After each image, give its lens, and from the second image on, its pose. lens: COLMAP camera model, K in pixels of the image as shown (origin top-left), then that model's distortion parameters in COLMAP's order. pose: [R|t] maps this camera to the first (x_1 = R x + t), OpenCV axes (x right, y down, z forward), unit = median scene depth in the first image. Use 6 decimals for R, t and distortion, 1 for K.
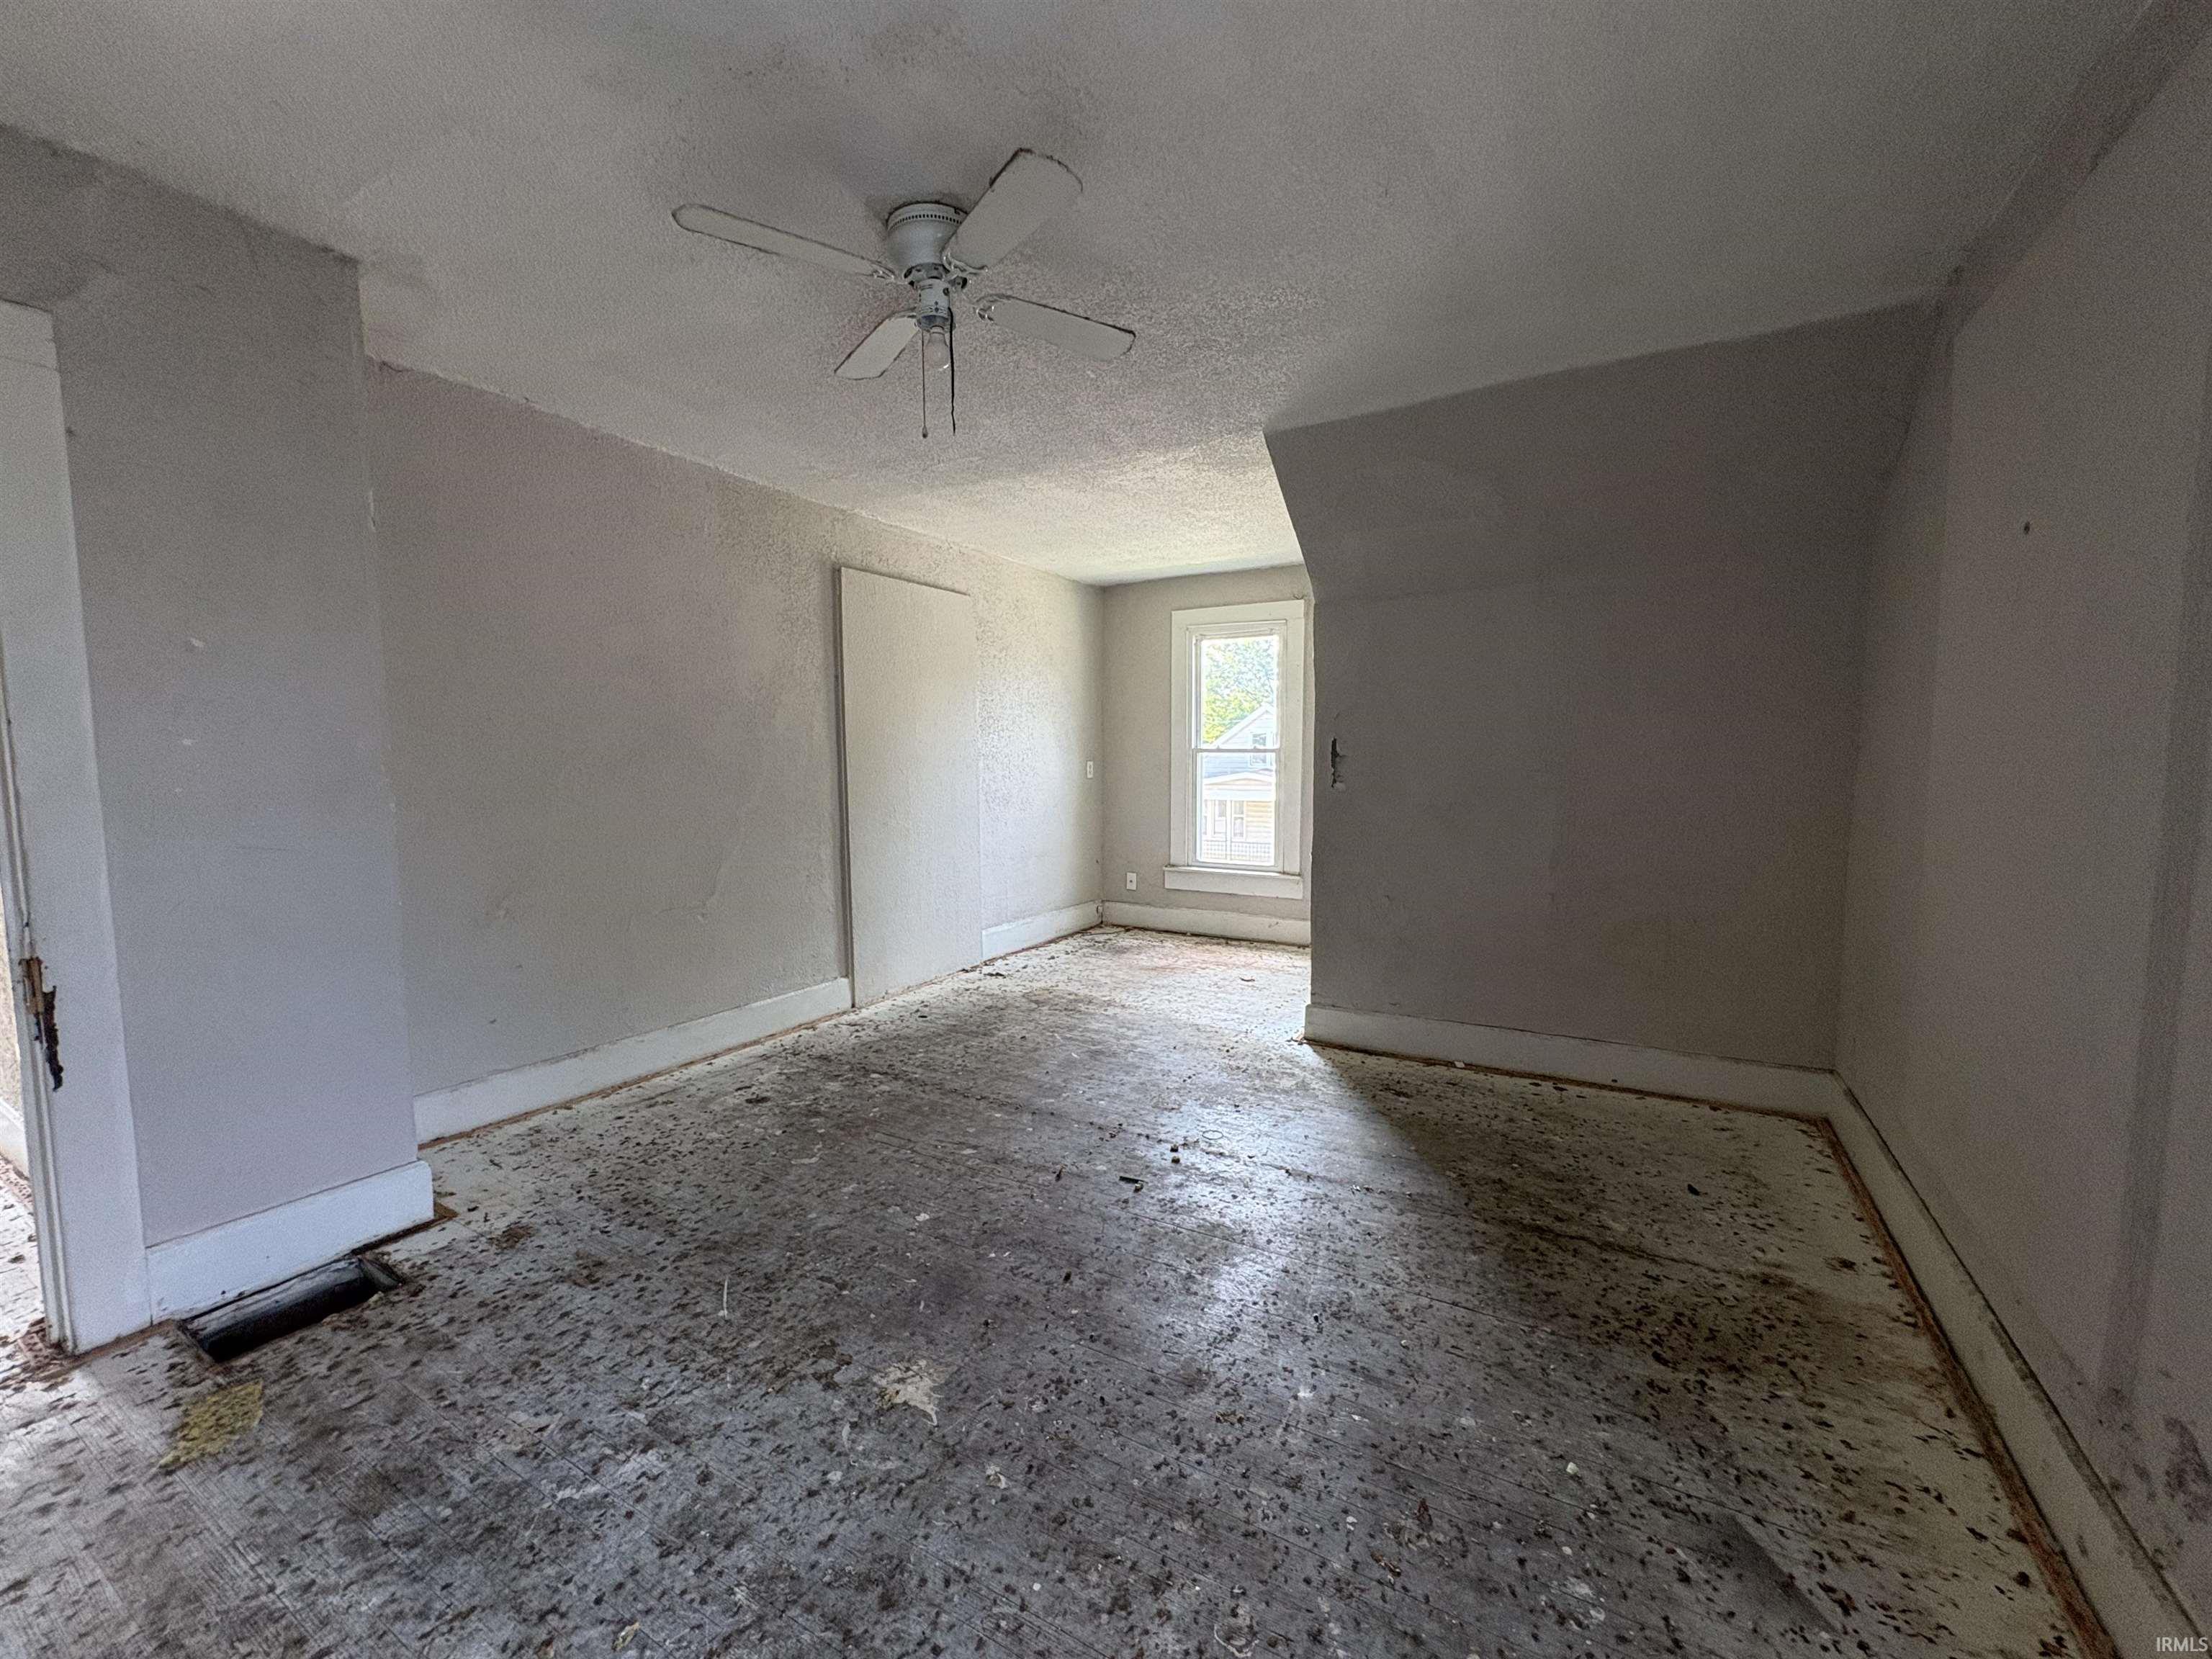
lens RADIAL K [[883.1, 0, 1106.0], [0, 883.1, 829.5], [0, 0, 1]] dist [0.000123, 0.000723]
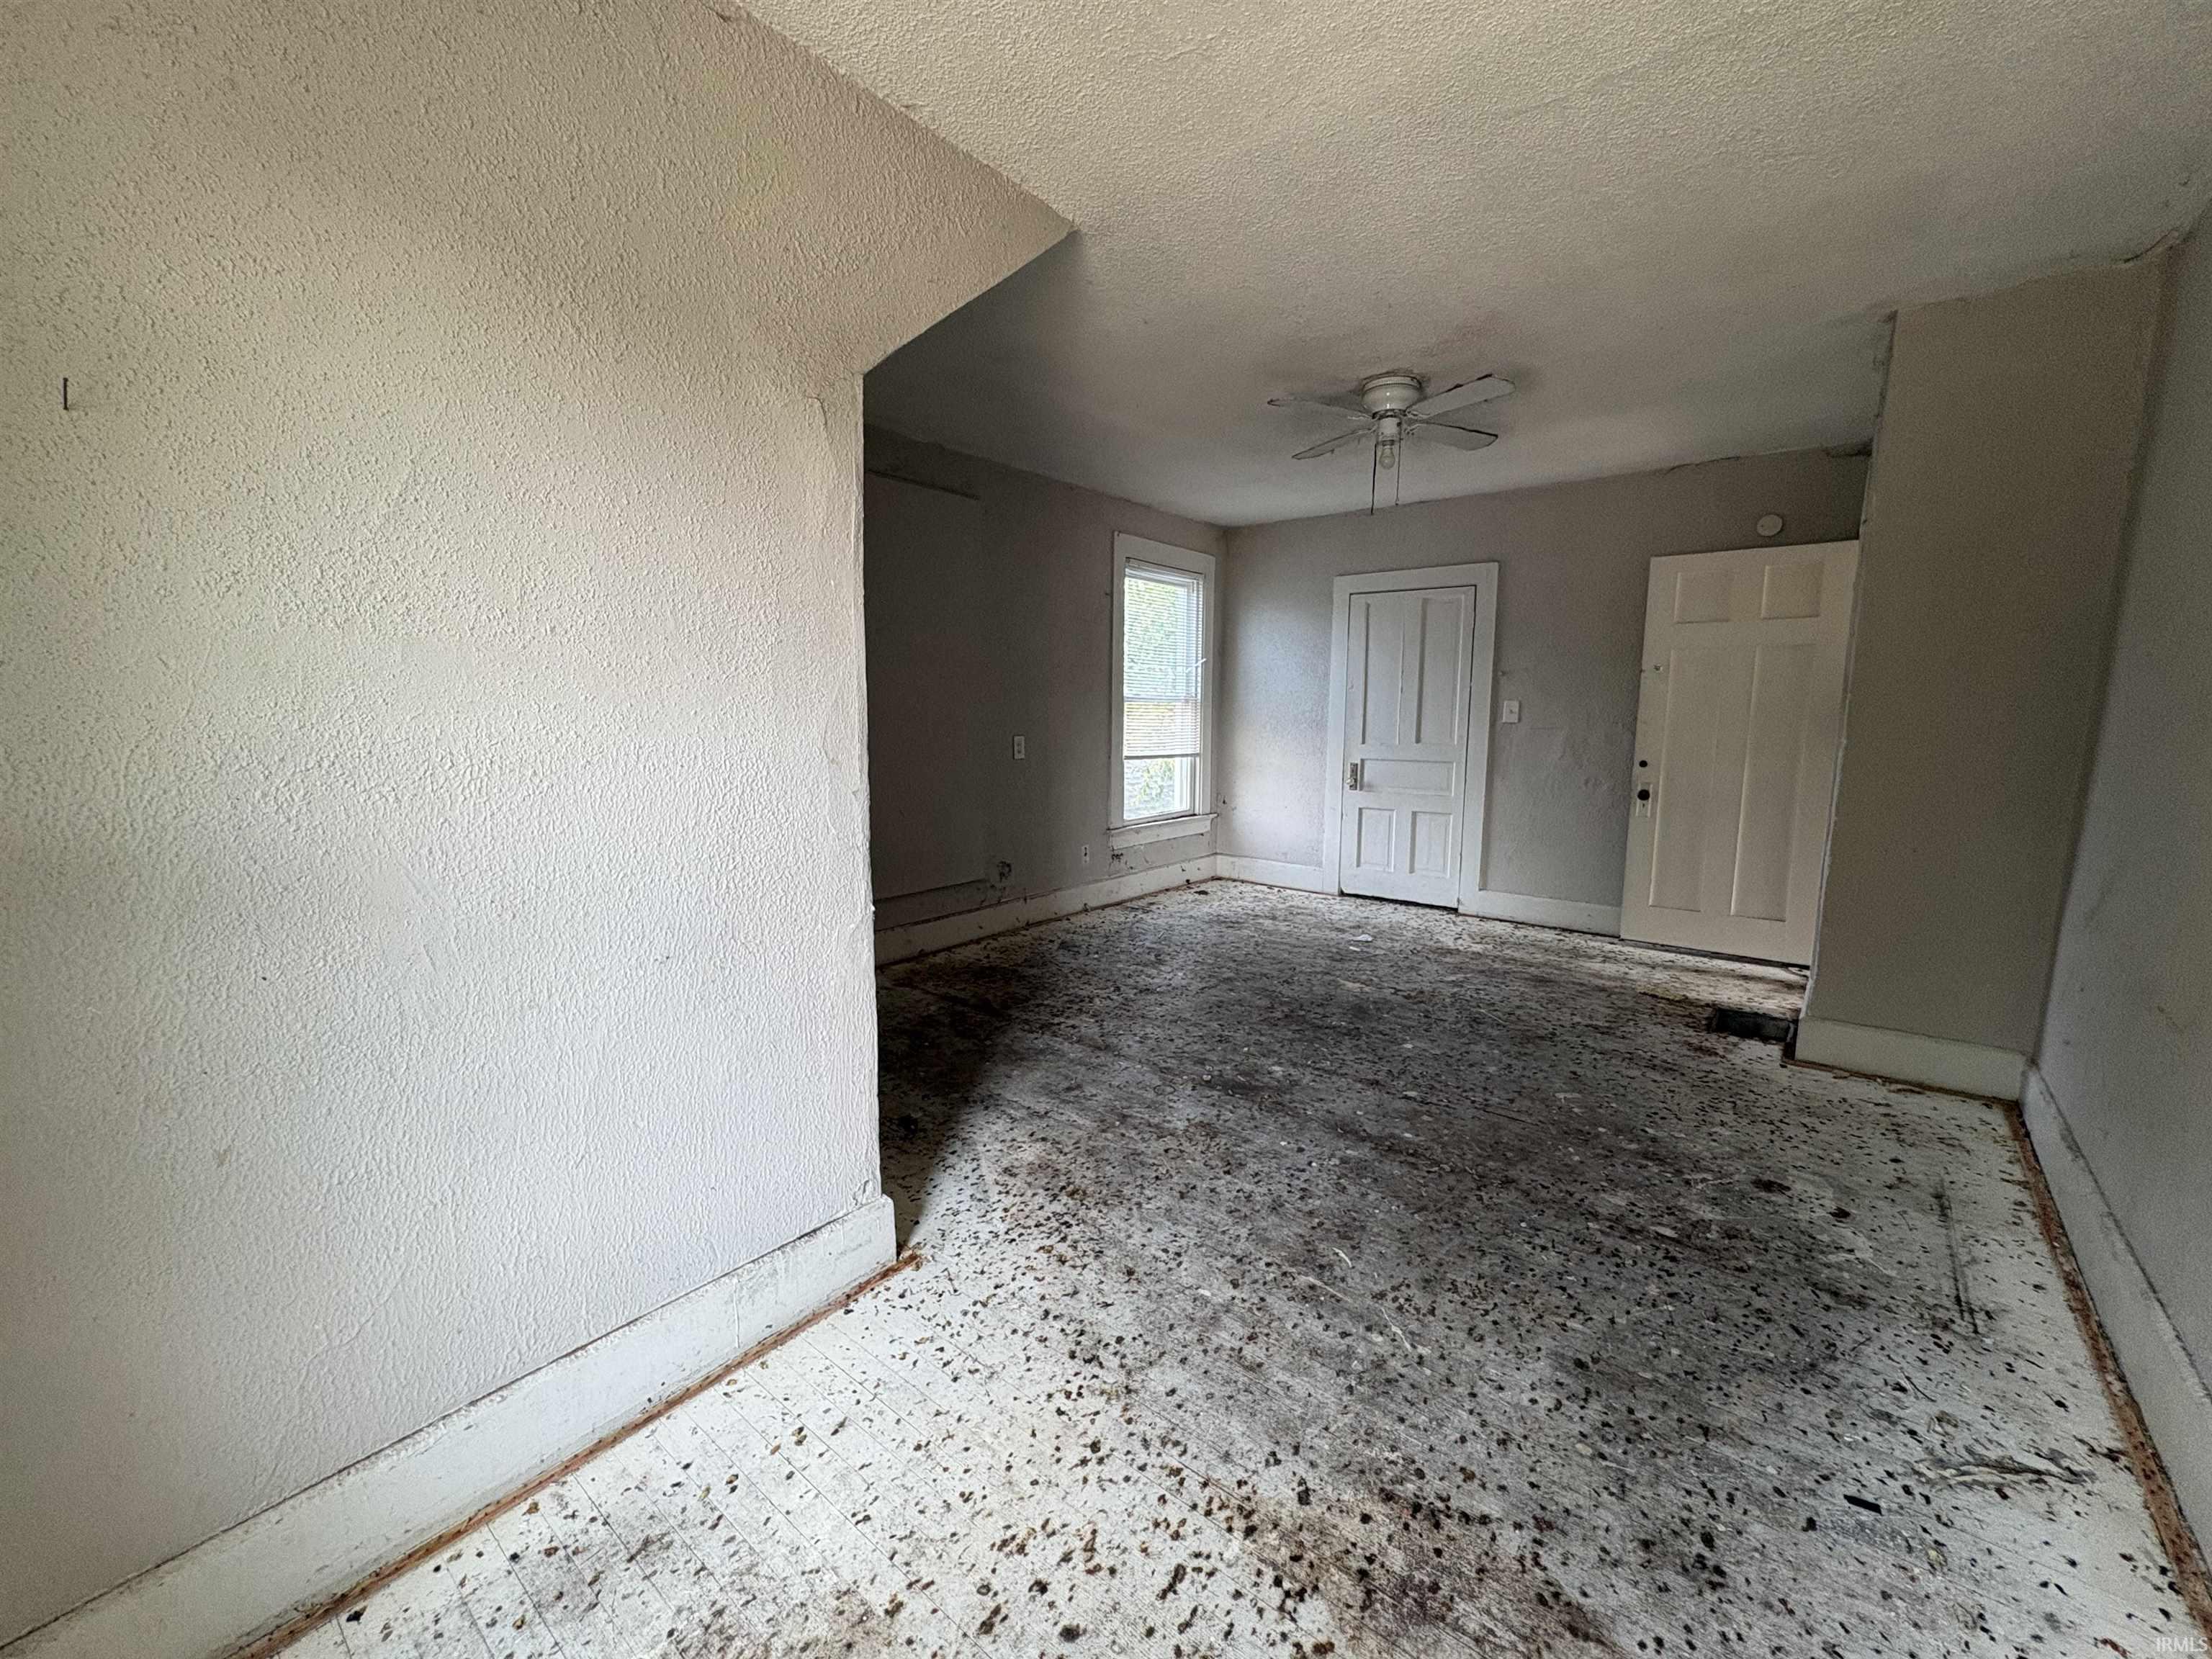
lens RADIAL K [[883.1, 0, 1106.0], [0, 883.1, 829.5], [0, 0, 1]] dist [0.000123, 0.000723]
pose [[-0.987882, -0.025481, 0.153101, 0.045171], [0.010738, 0.972846, 0.231204, -0.175141], [-0.154836, 0.230047, -0.960783, 2.009194]]
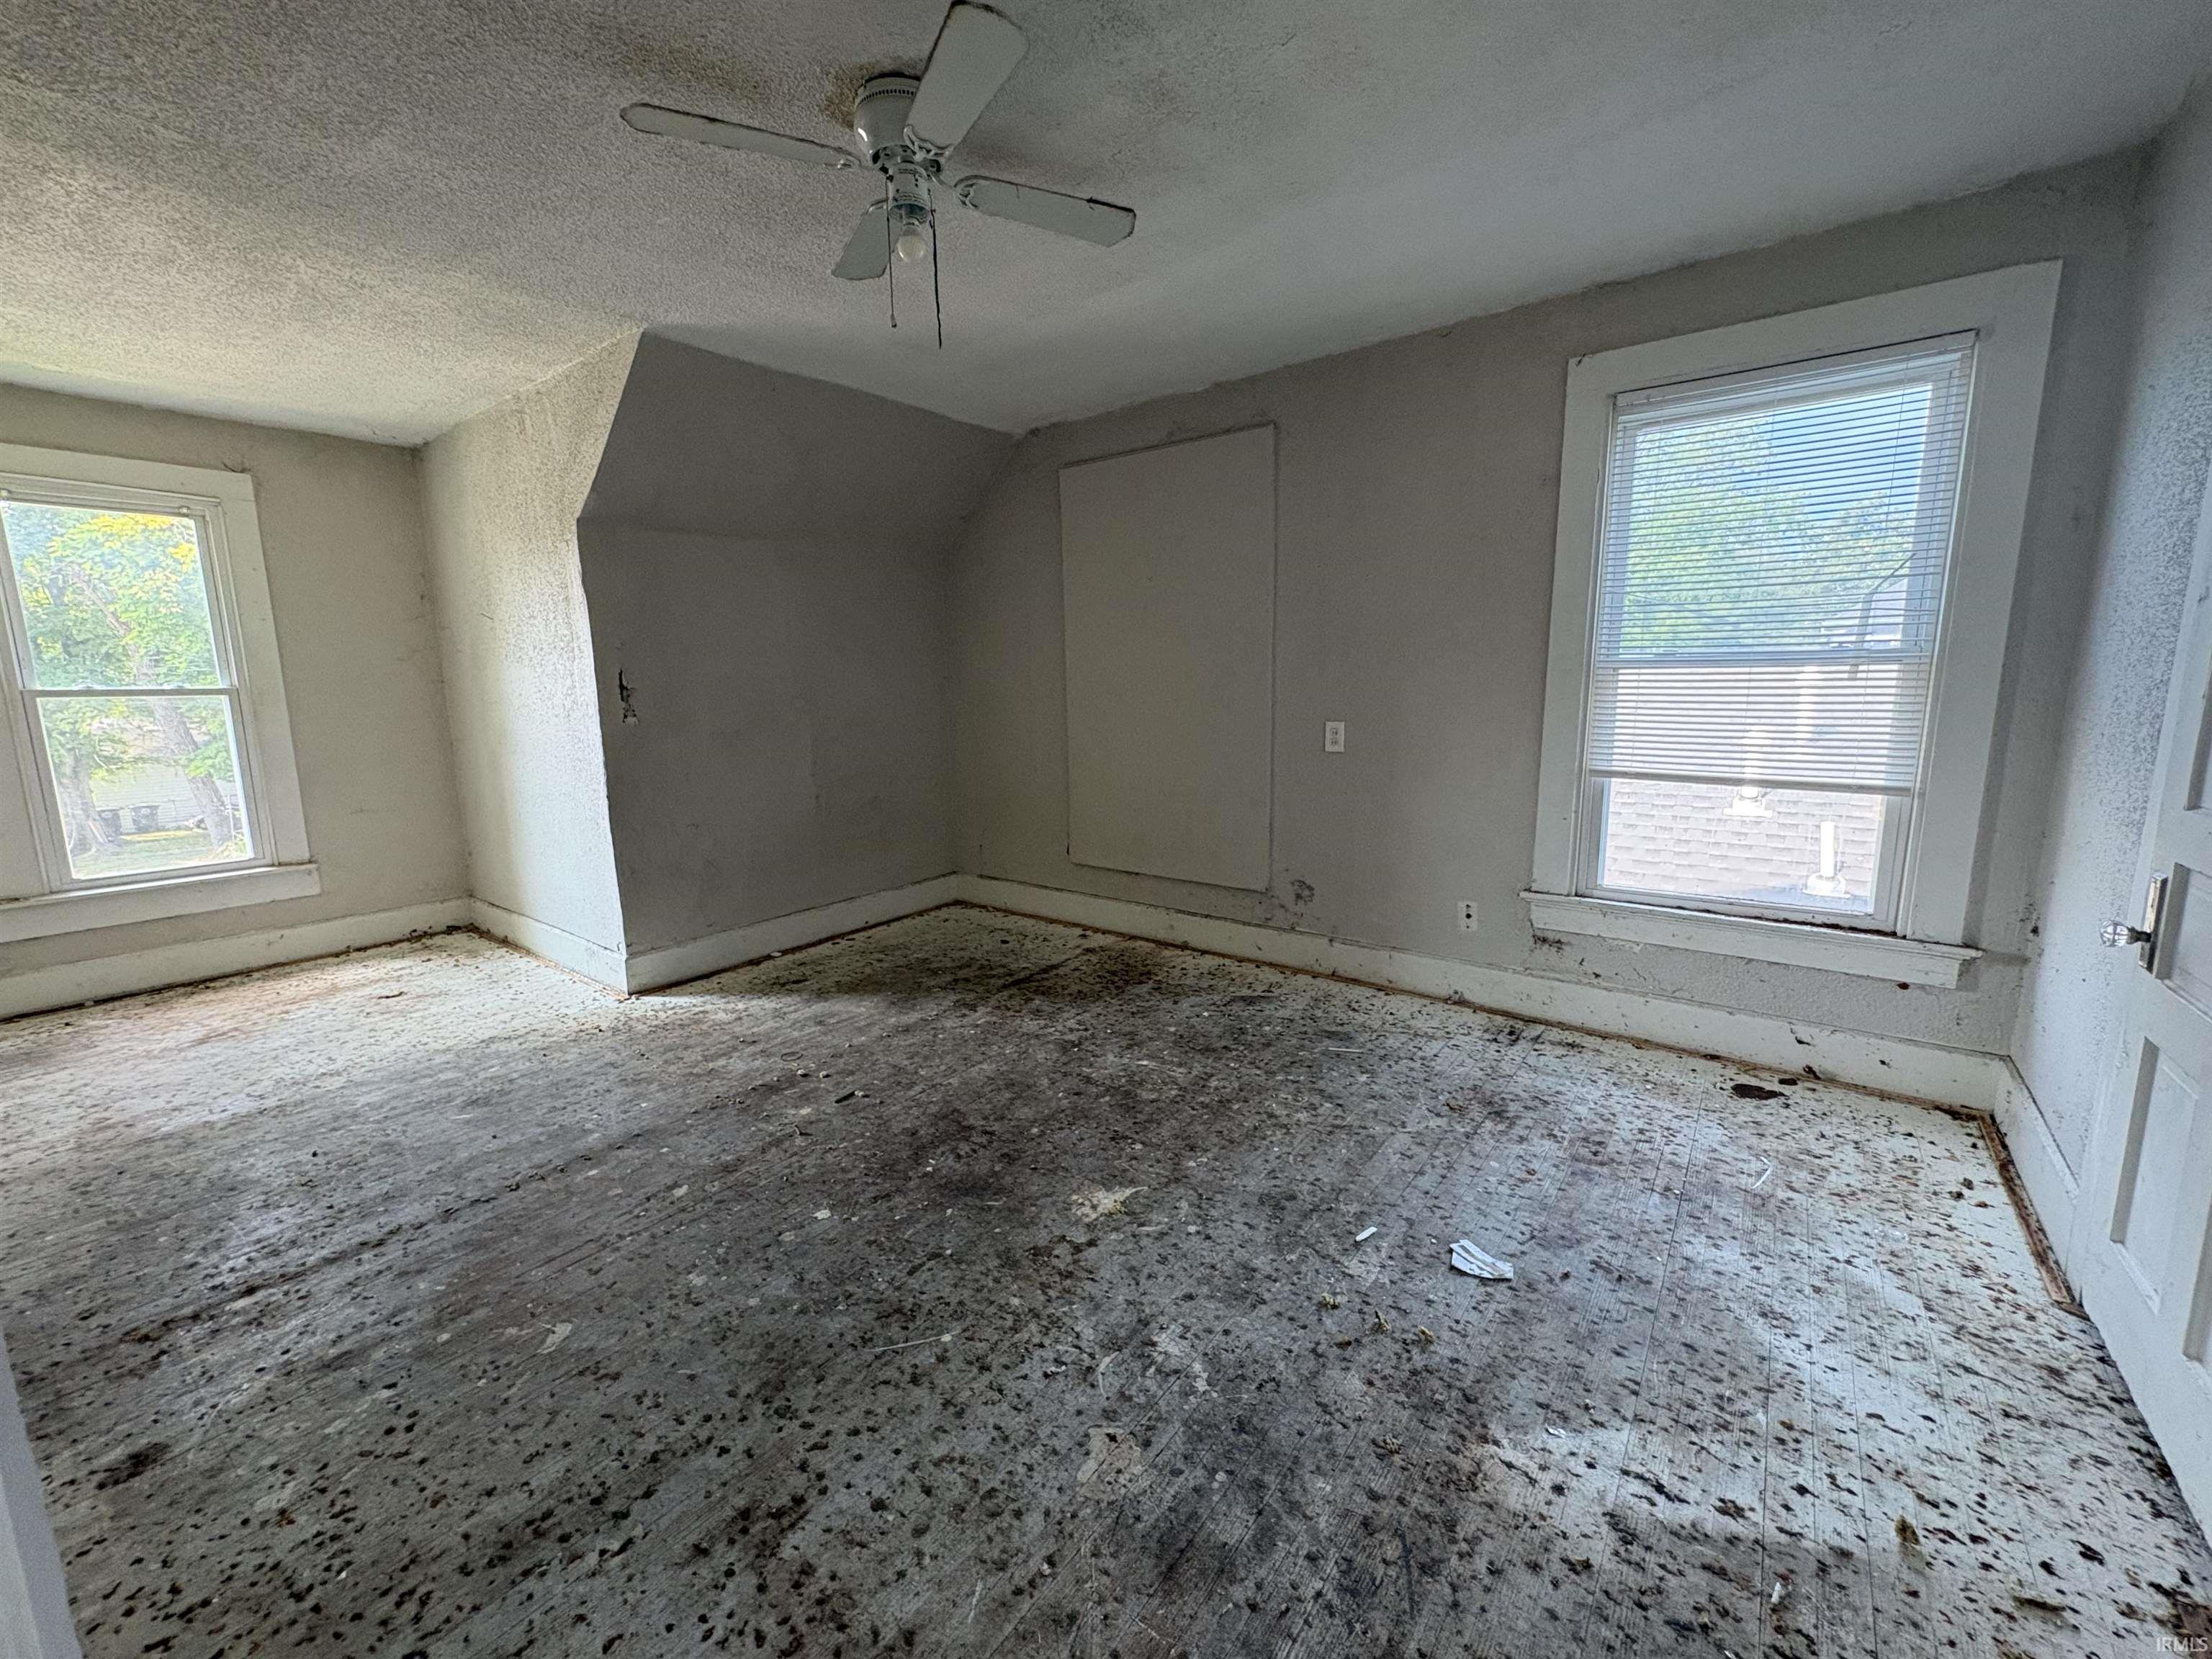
lens RADIAL K [[883.1, 0, 1106.0], [0, 883.1, 829.5], [0, 0, 1]] dist [0.000123, 0.000723]
pose [[0.135366, -0.162499, 0.977379, -0.838653], [0.106648, 0.983117, 0.148682, -0.028599], [-0.985039, 0.084109, 0.150411, 0.493497]]
